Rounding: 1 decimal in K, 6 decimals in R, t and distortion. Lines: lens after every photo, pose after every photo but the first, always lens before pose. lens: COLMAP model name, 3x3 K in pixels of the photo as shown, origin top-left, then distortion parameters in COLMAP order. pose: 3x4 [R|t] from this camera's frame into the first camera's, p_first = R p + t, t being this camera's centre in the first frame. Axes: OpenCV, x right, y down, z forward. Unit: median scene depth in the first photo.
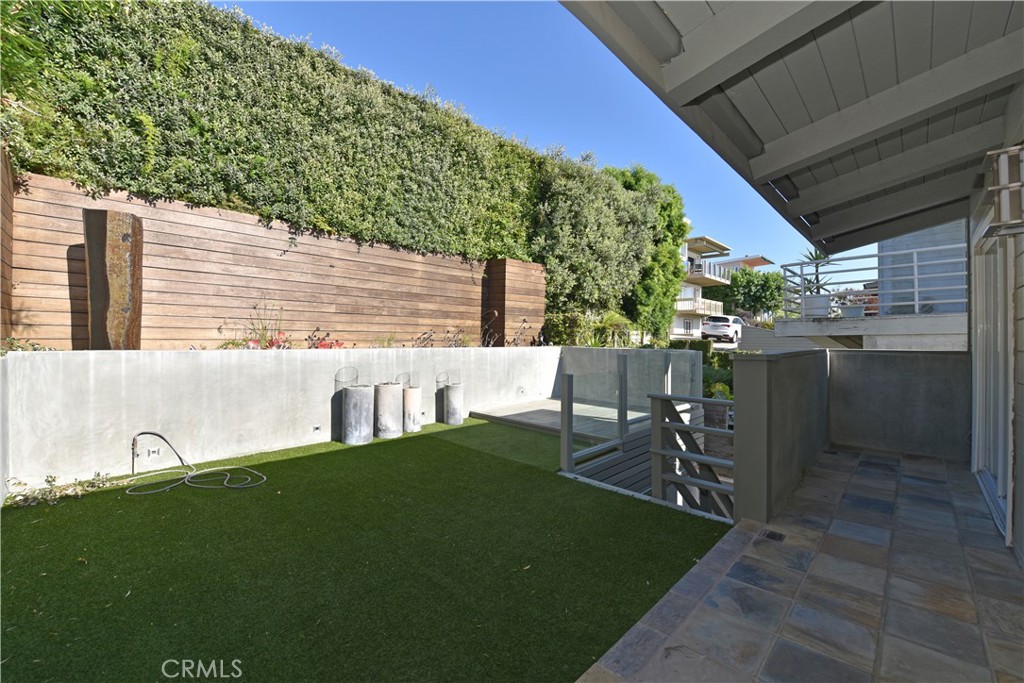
lens RADIAL K [[407.6, 0, 513.1], [0, 407.6, 340.1], [0, 0, 1]] dist [-0.013003, -0.001999]
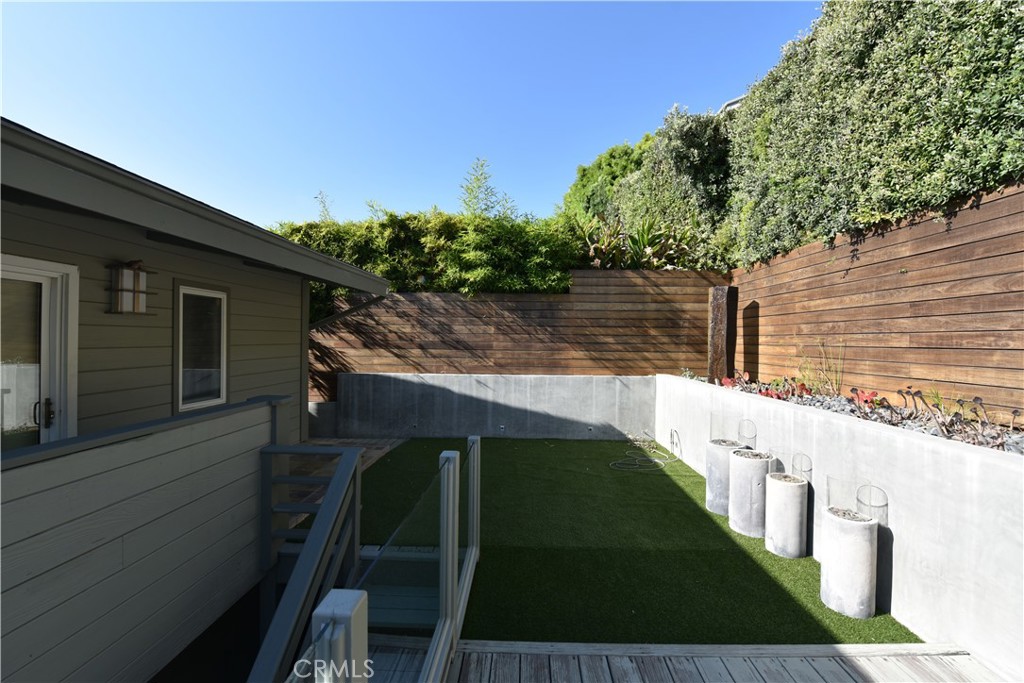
lens RADIAL K [[407.6, 0, 514.8], [0, 407.6, 341.6], [0, 0, 1]] dist [-0.013003, -0.001999]
pose [[-0.731692, -0.015778, -0.681452, 0.404364], [-0.018582, 0.999822, -0.003198, -0.065879], [0.681382, 0.010323, -0.731856, 1.075452]]
